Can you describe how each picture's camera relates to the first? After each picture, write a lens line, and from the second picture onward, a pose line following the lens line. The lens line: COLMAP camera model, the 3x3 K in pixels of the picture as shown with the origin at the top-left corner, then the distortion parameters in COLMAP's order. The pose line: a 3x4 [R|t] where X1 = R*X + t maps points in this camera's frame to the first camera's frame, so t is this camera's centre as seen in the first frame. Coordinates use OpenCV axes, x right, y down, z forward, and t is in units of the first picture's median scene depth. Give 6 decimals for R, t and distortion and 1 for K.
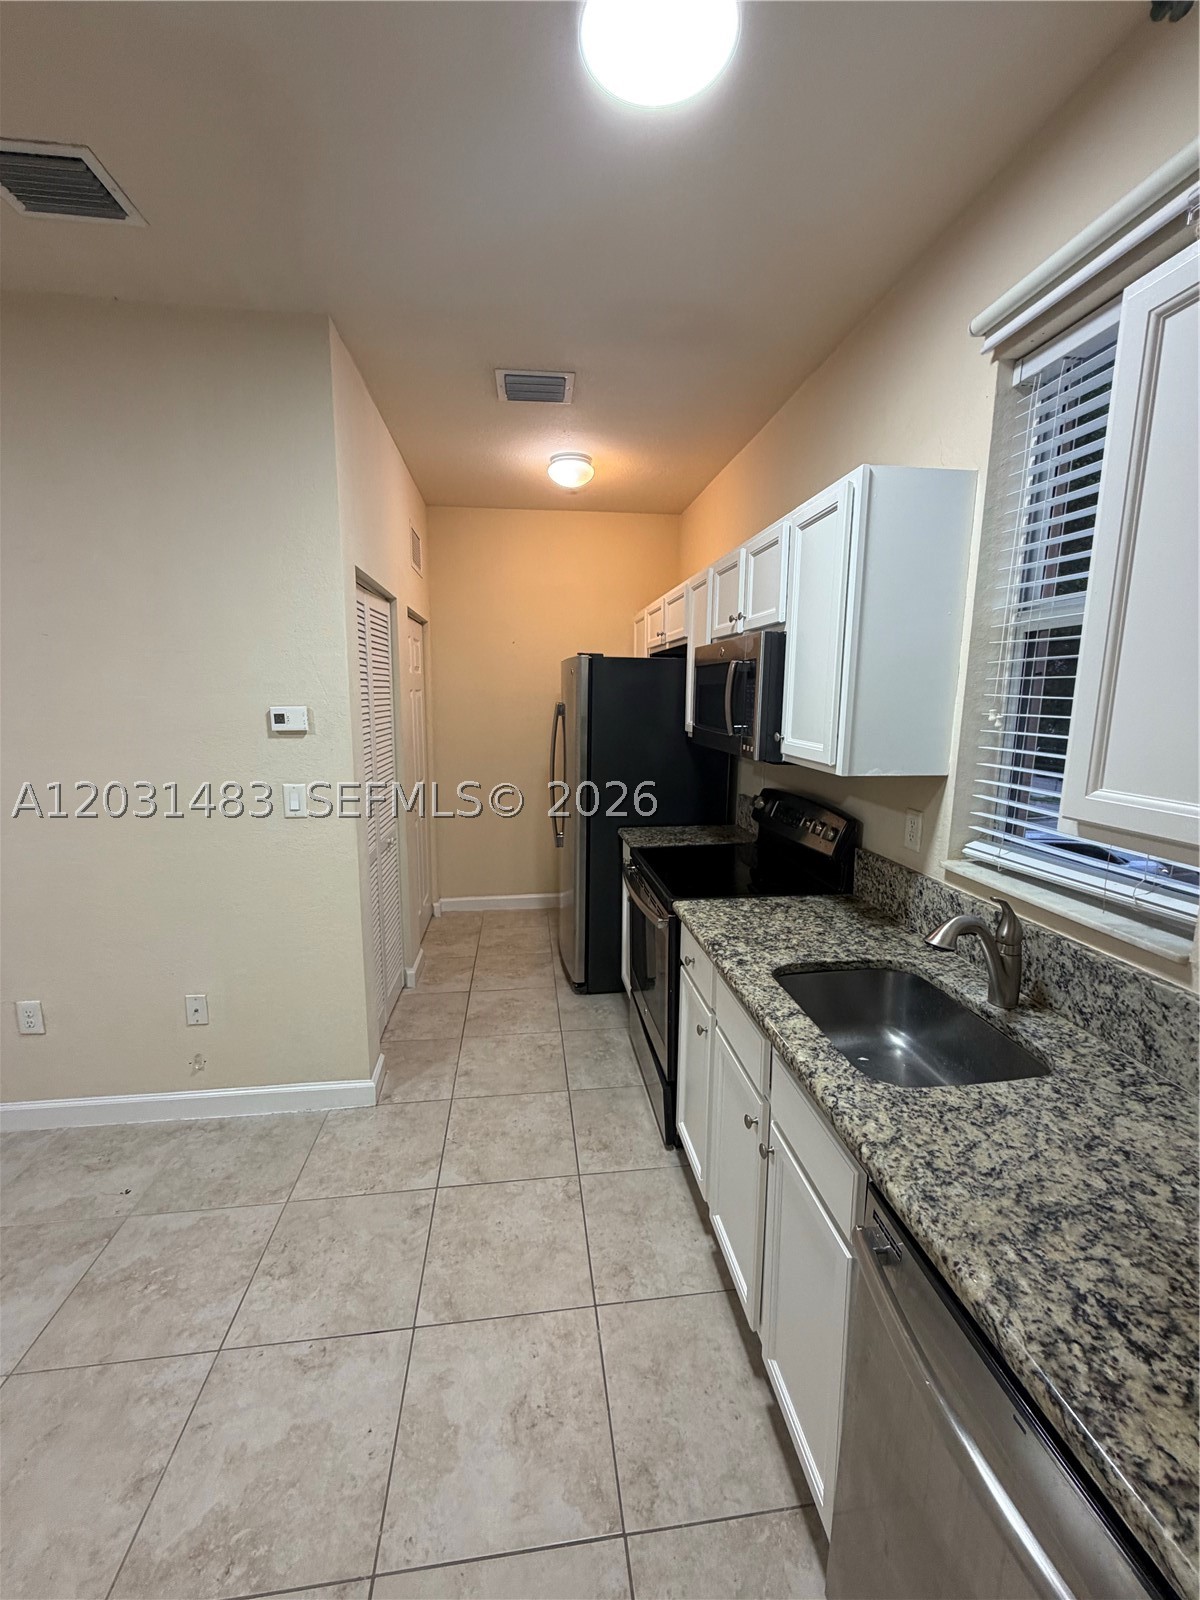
lens RADIAL K [[635.2, 0, 598.3], [0, 635.2, 796.0], [0, 0, 1]] dist [0.000909, -0.000025]
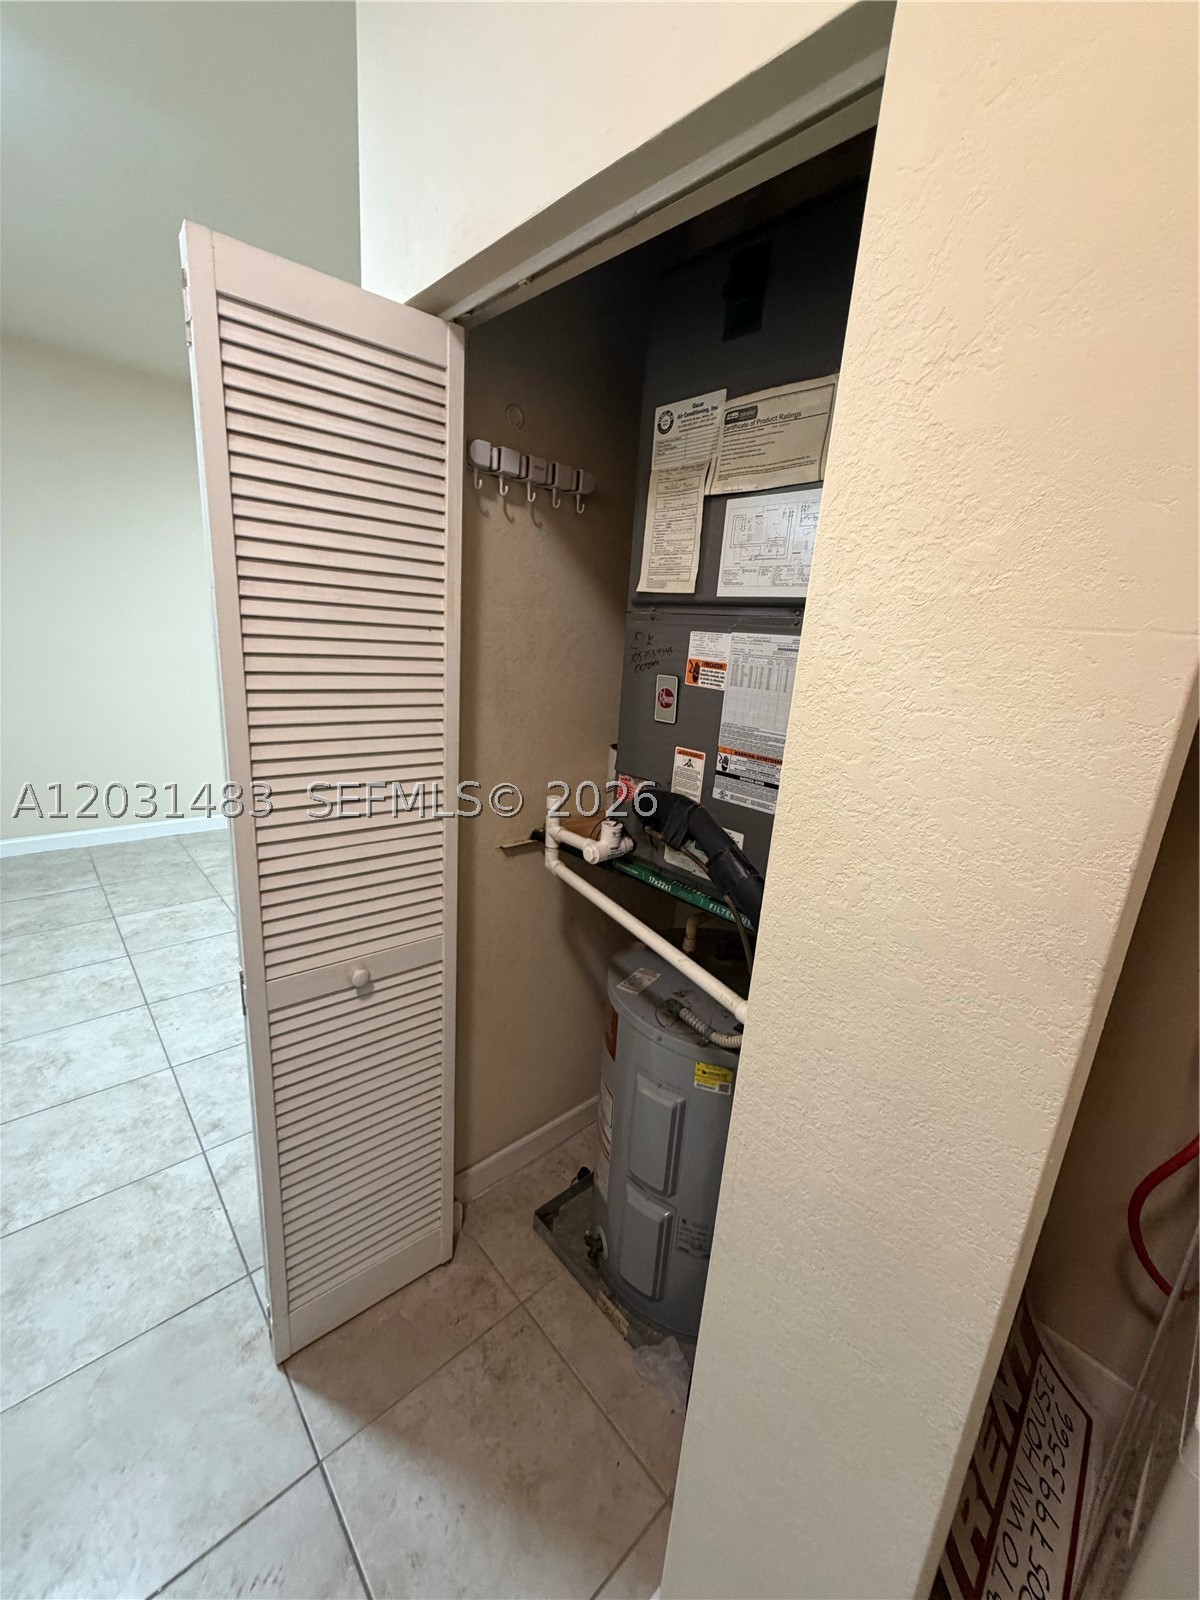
lens RADIAL K [[635.2, 0, 602.4], [0, 635.2, 796.8], [0, 0, 1]] dist [0.000909, -0.000025]
pose [[-0.810915, 0.085459, -0.578890, -0.257775], [-0.169967, 0.912229, 0.372759, -0.298520], [0.559936, 0.400668, -0.725215, 1.940314]]
